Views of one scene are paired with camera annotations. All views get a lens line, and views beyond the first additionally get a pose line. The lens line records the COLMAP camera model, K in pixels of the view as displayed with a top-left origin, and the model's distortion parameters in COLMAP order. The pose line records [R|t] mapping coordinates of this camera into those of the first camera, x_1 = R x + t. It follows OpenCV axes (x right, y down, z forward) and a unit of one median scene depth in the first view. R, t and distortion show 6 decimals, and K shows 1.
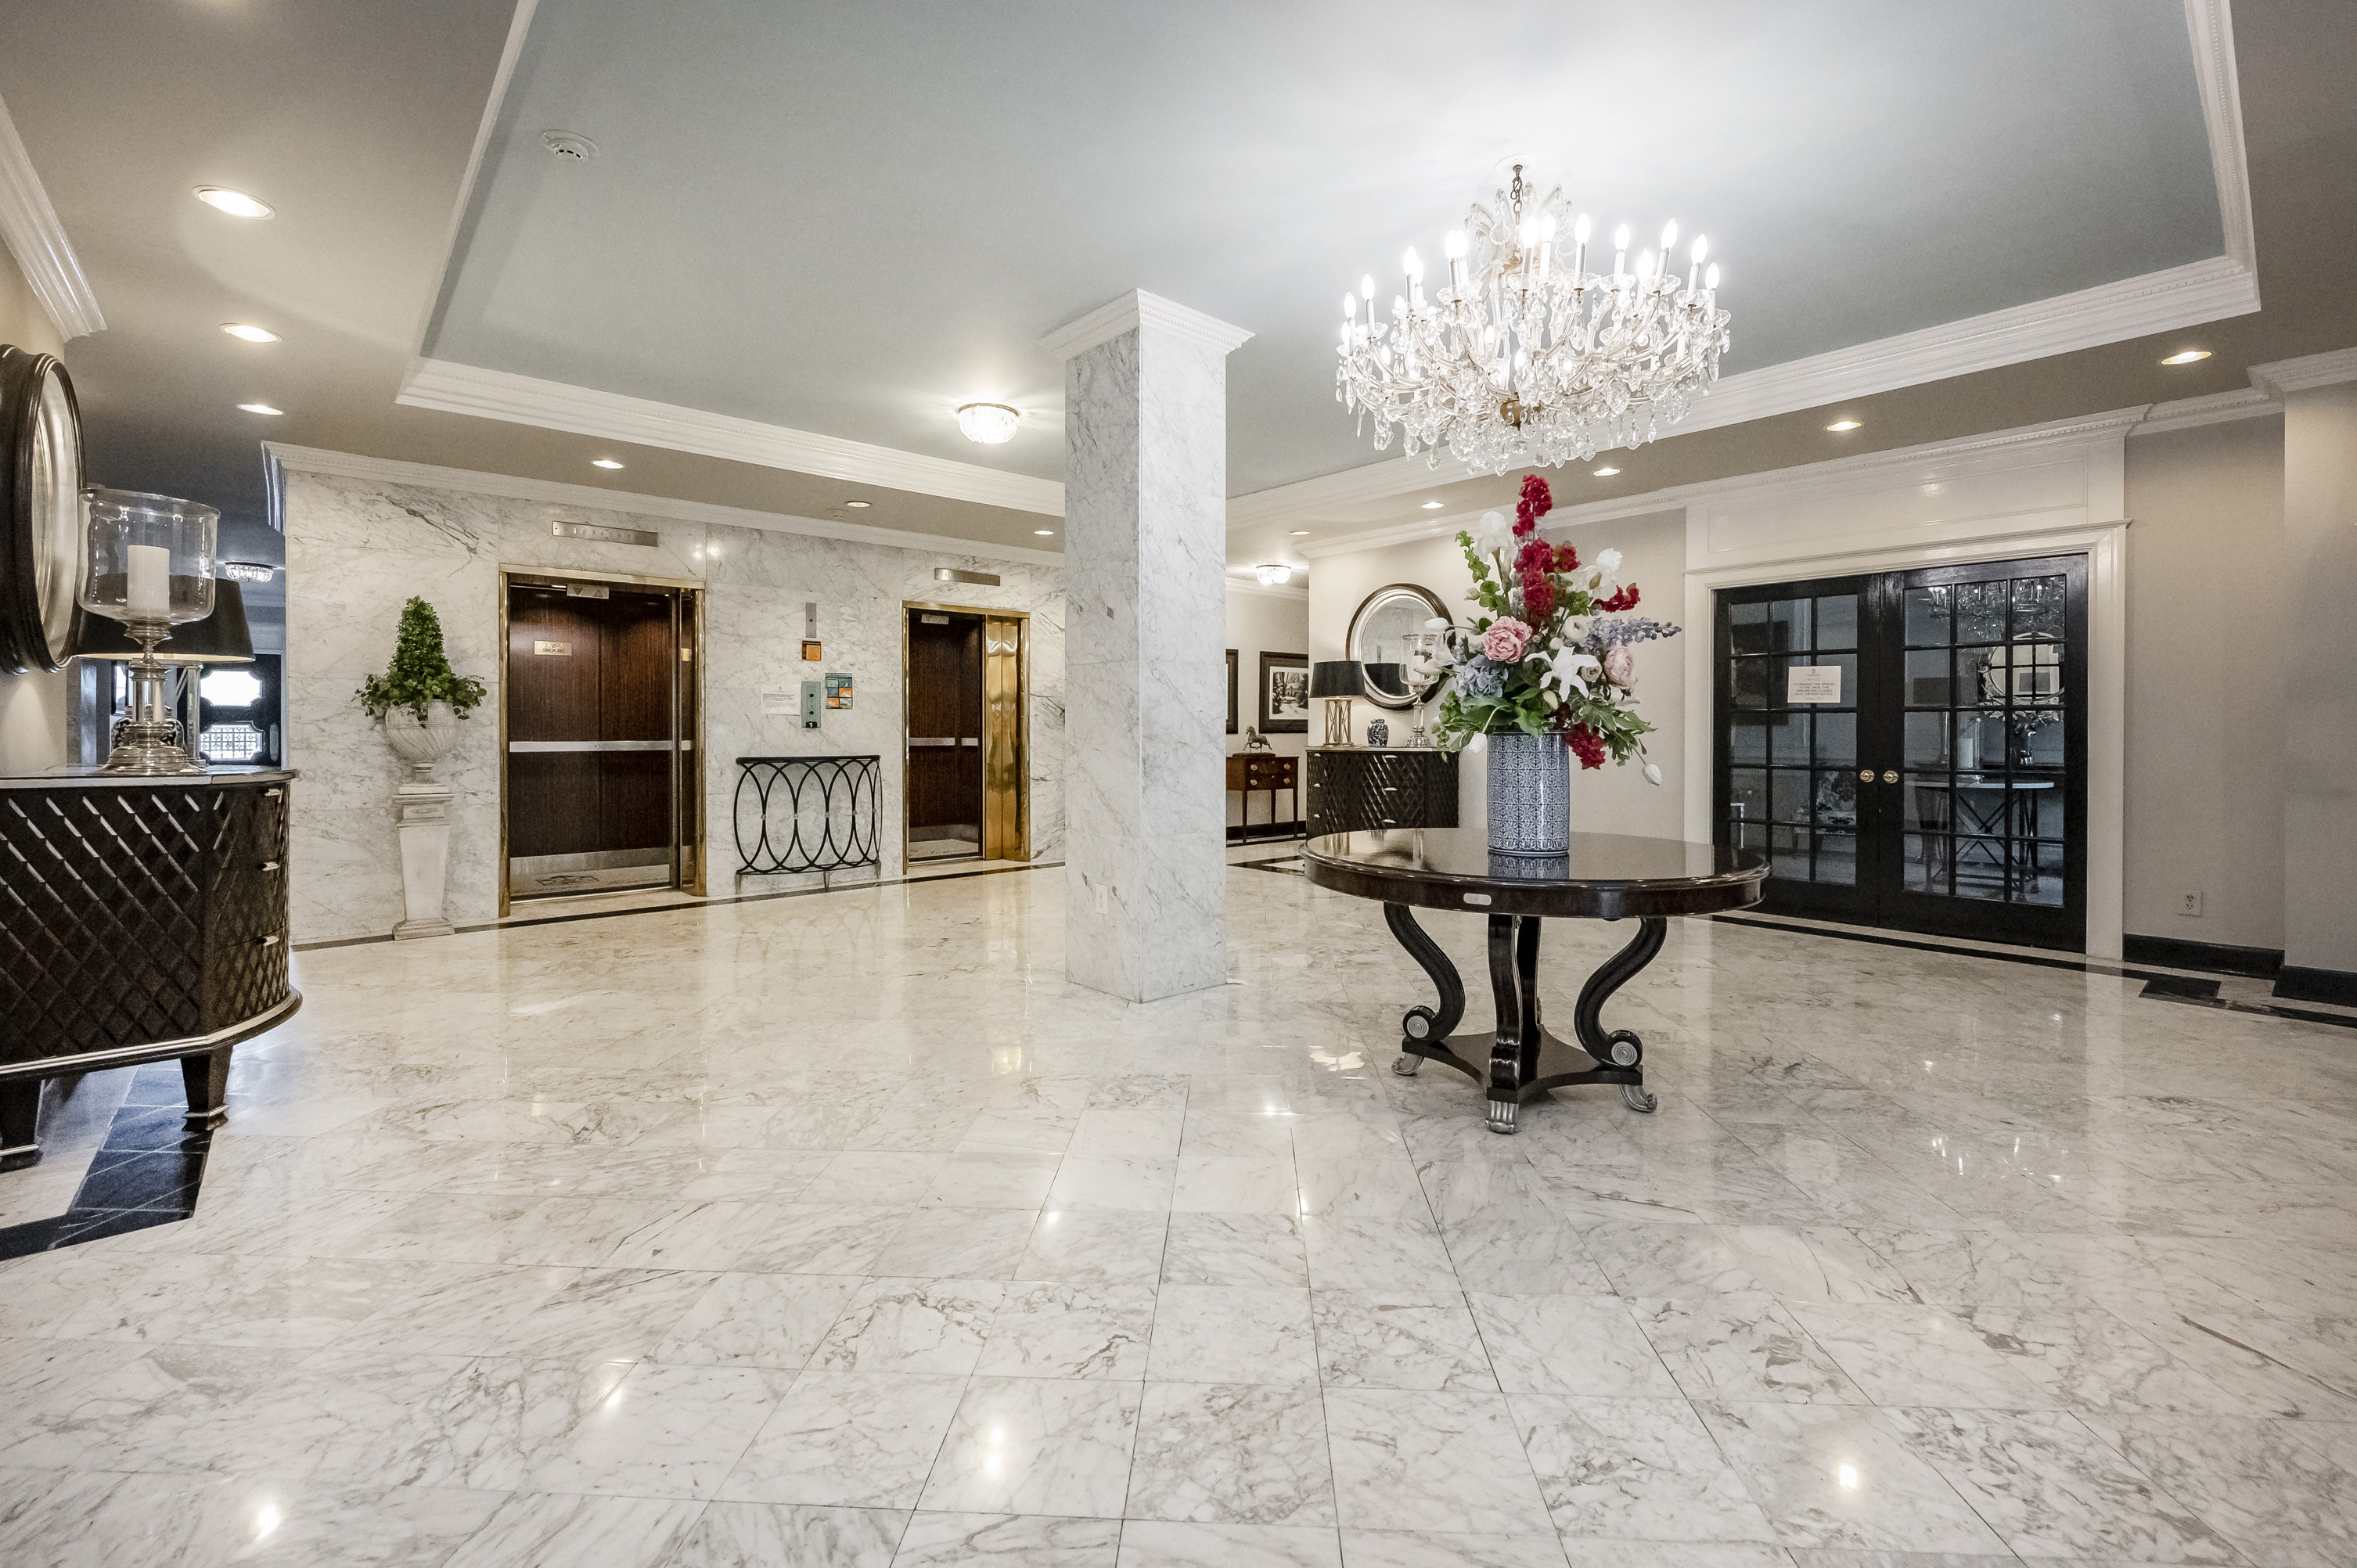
lens RADIAL K [[1011.6, 0, 1135.3], [0, 1011.6, 735.0], [0, 0, 1]] dist [-0.000044, 0.000038]
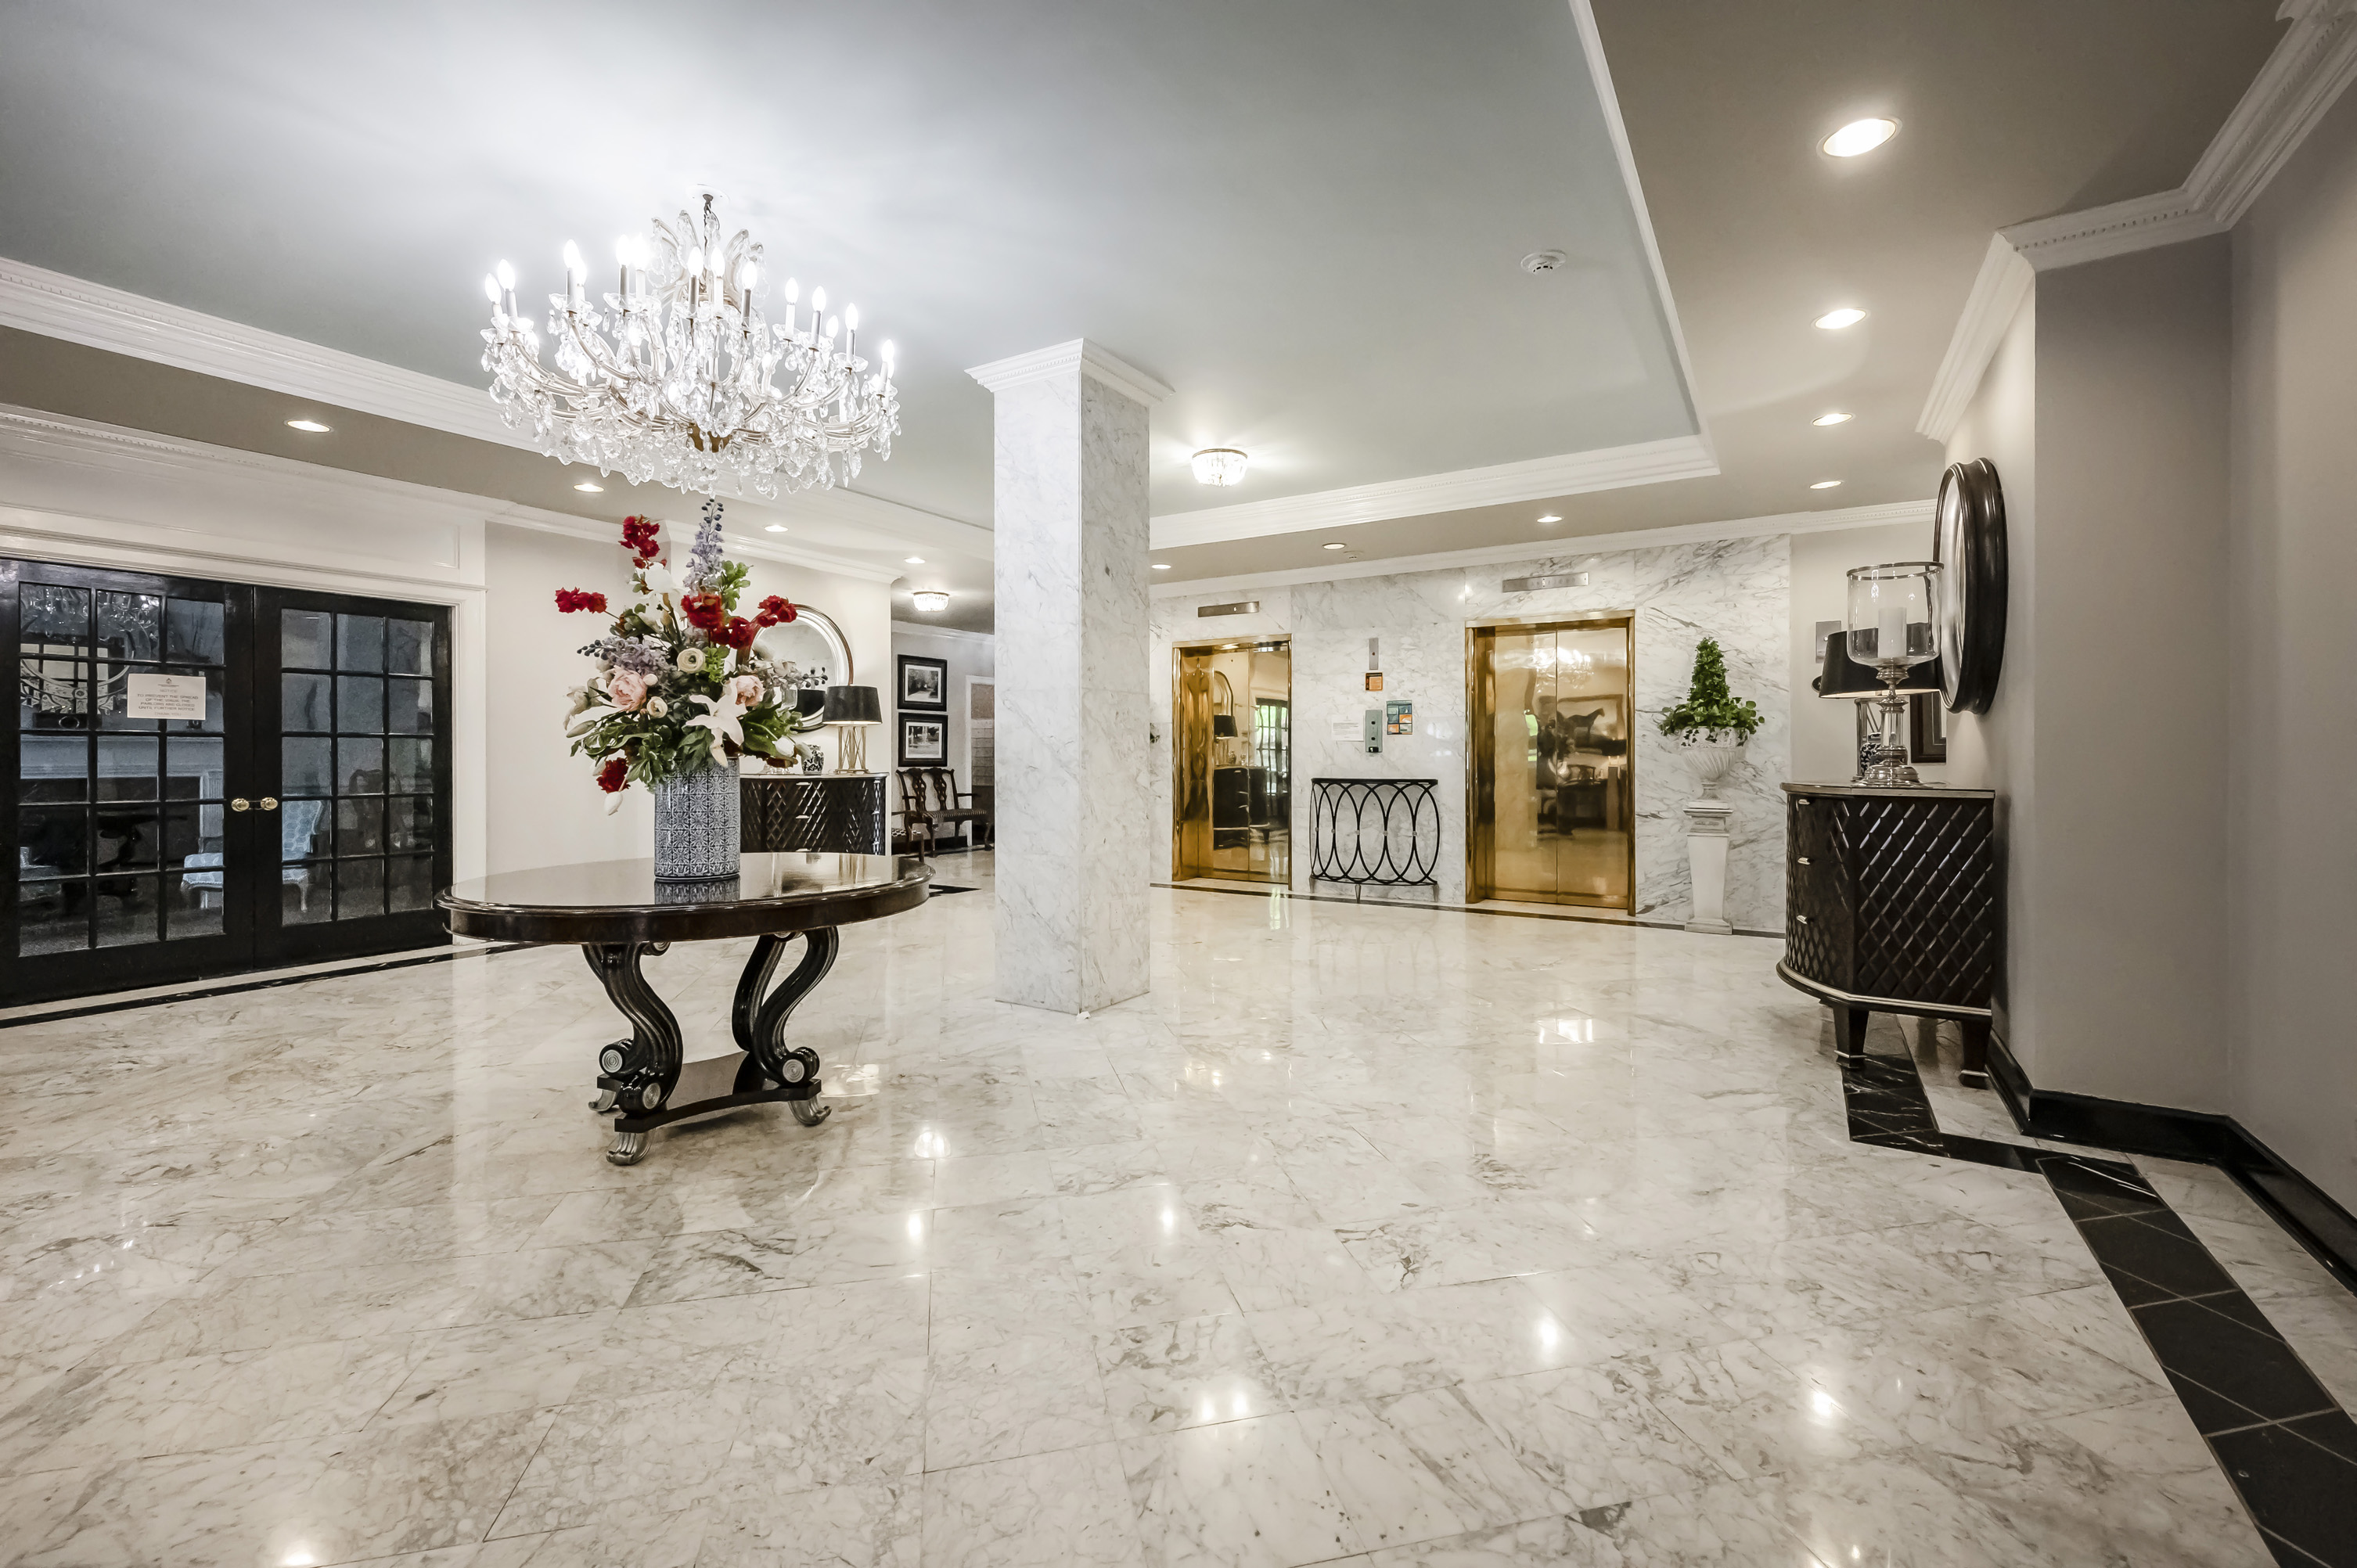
lens RADIAL K [[964.1, 0, 1186.2], [0, 964.1, 757.3], [0, 0, 1]] dist [-0.000714, -0.000262]
pose [[0.310598, 0.002450, -0.950538, 1.395841], [-0.003363, 0.999993, 0.001479, -0.006264], [0.950535, 0.002737, 0.310604, 1.123660]]
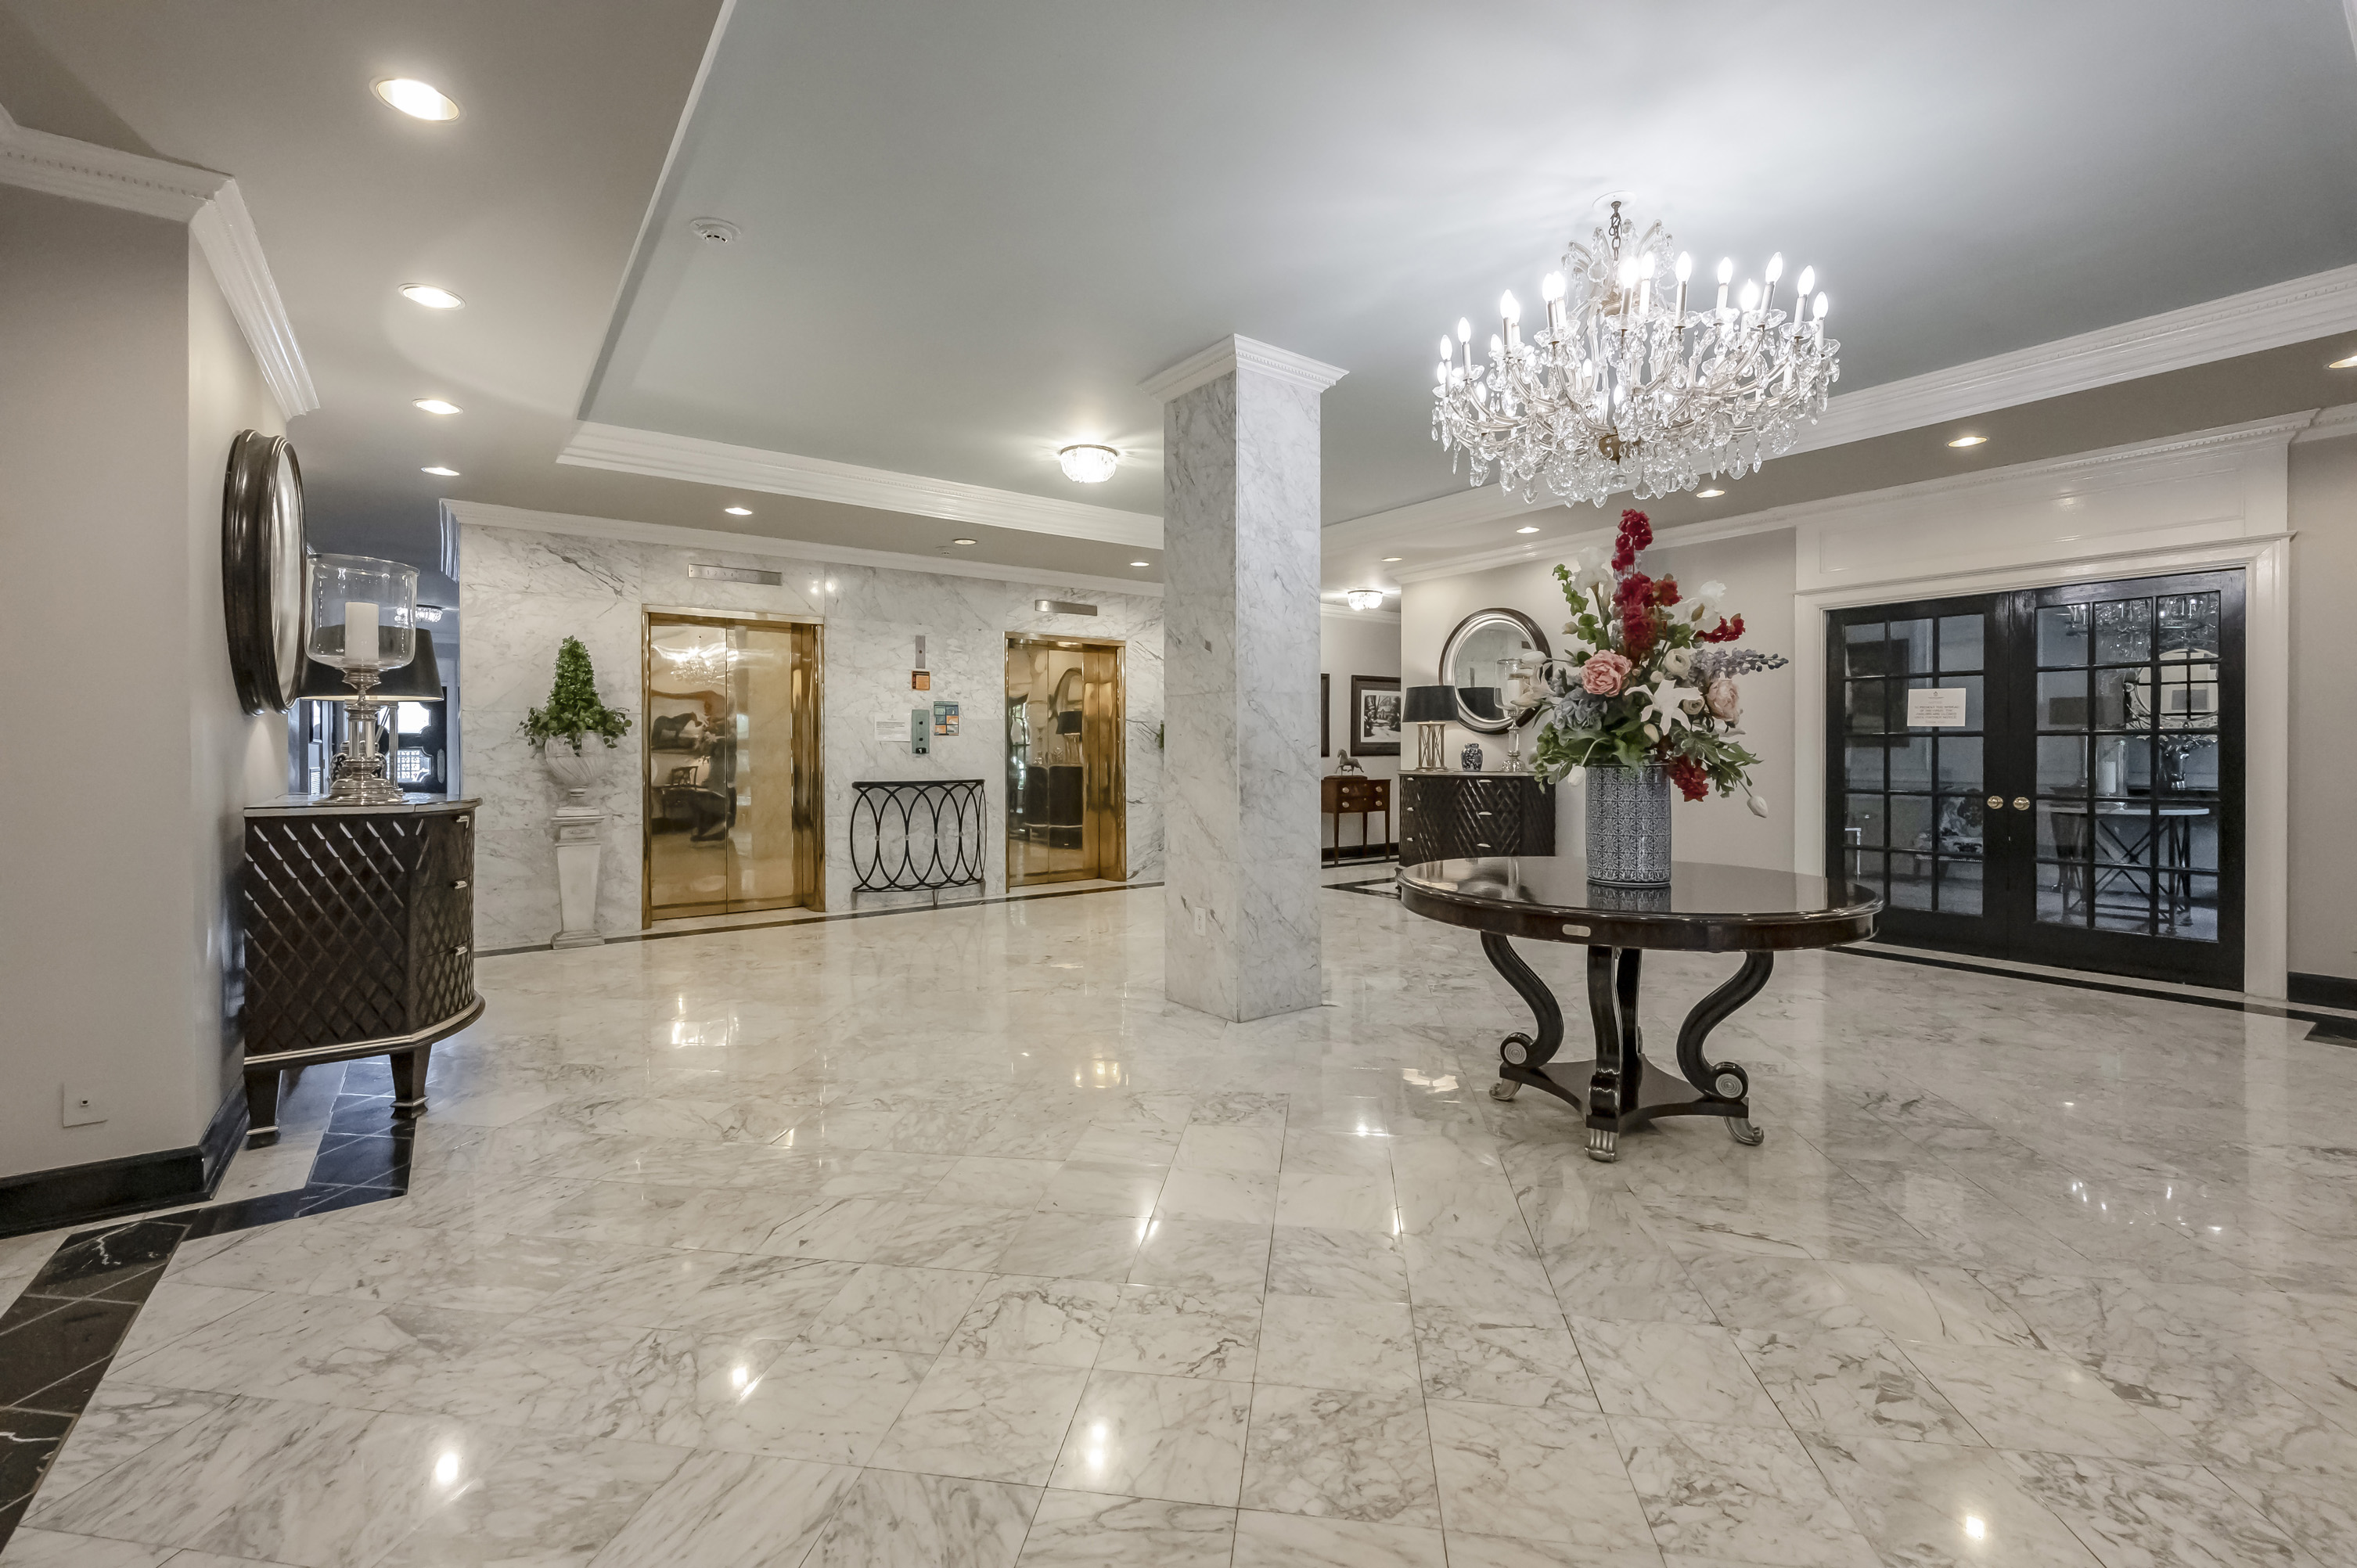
lens RADIAL K [[993.7, 0, 1132.2], [0, 993.7, 755.9], [0, 0, 1]] dist [-0.000457, 0.000278]
pose [[0.995742, -0.002433, -0.092153, -0.011499], [0.002573, 0.999996, 0.001403, -0.012766], [0.092149, -0.001635, 0.995744, -0.028994]]
